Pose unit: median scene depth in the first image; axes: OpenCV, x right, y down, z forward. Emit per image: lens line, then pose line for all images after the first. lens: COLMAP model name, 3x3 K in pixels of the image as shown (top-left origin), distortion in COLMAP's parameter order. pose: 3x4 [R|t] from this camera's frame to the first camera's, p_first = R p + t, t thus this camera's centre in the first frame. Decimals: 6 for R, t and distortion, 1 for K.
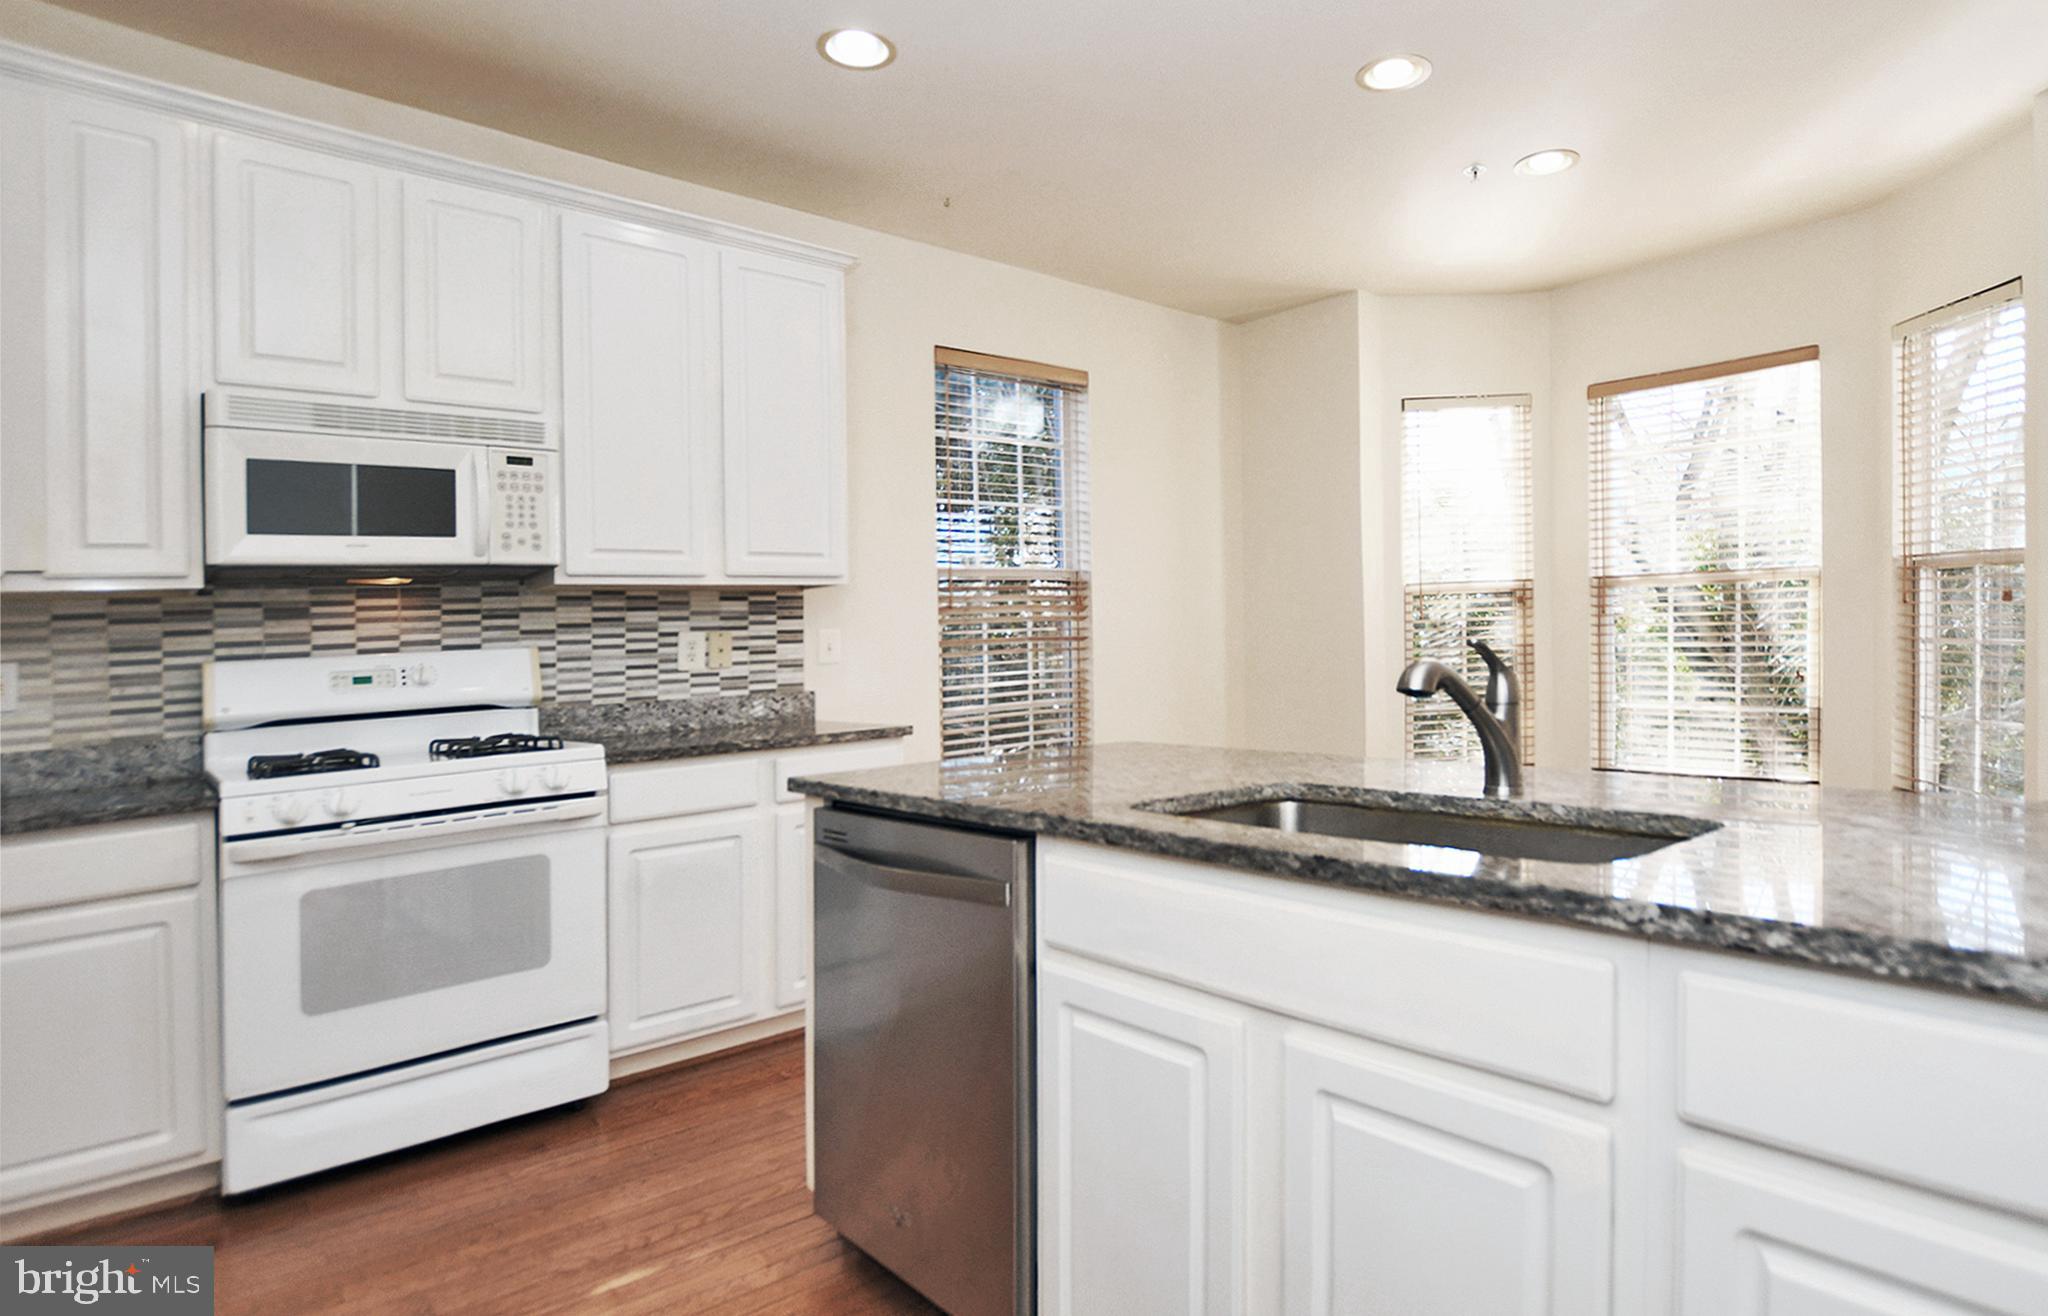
lens RADIAL K [[934.9, 0, 1024.0], [0, 934.9, 658.0], [0, 0, 1]] dist [-0.042227, -0.000076]
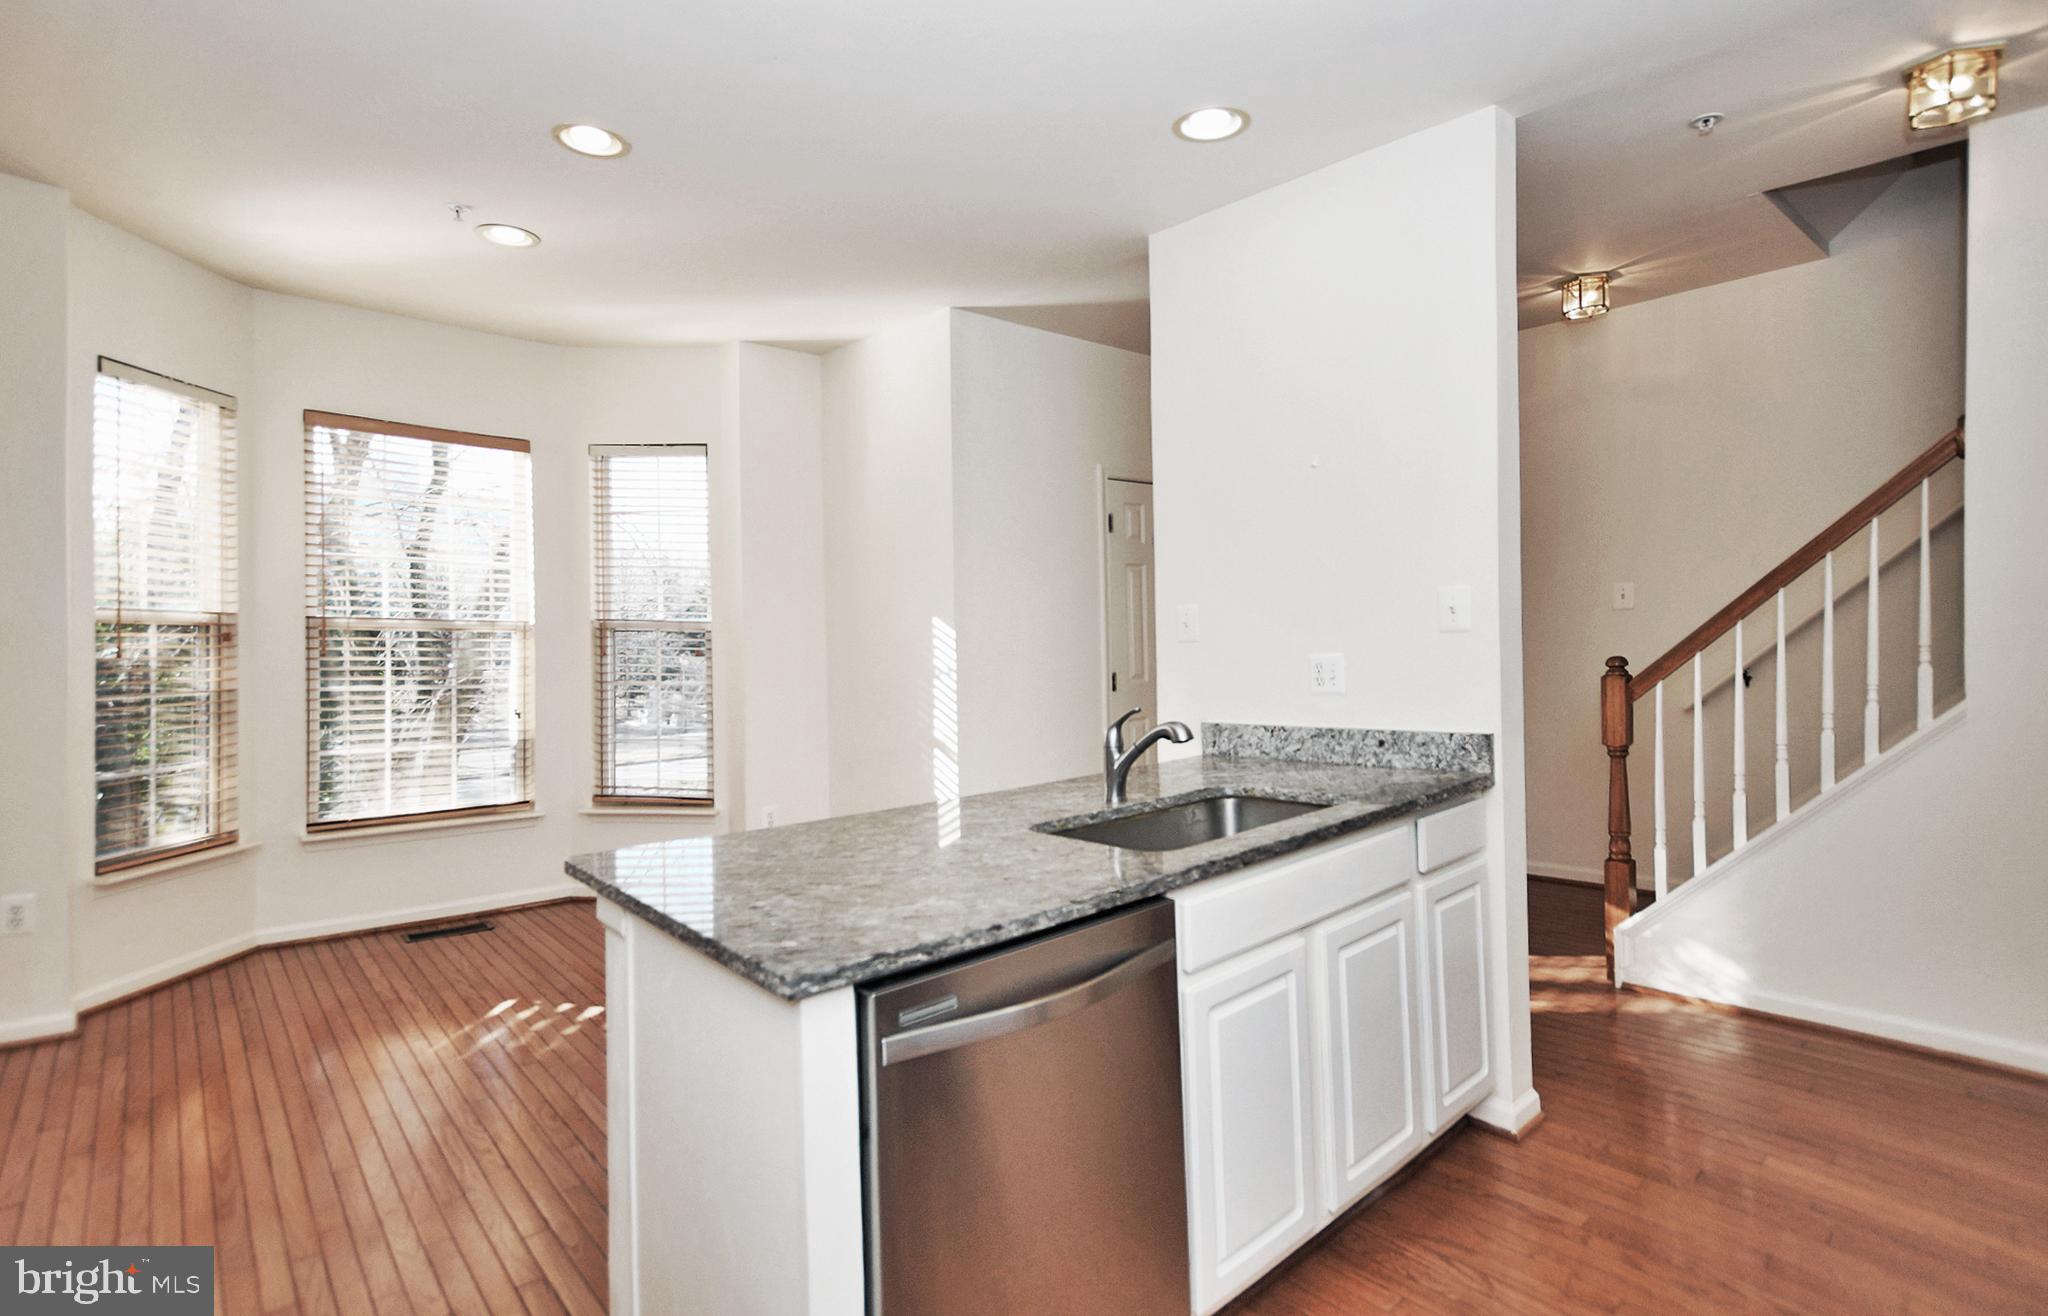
lens RADIAL K [[901.9, 0, 1024.0], [0, 901.9, 658.0], [0, 0, 1]] dist [-0.037176, 0.000034]
pose [[0.016675, 0.017284, 0.999712, -0.306652], [0.015169, 0.999731, -0.017537, -0.023403], [-0.999746, 0.015457, 0.016408, 0.315235]]
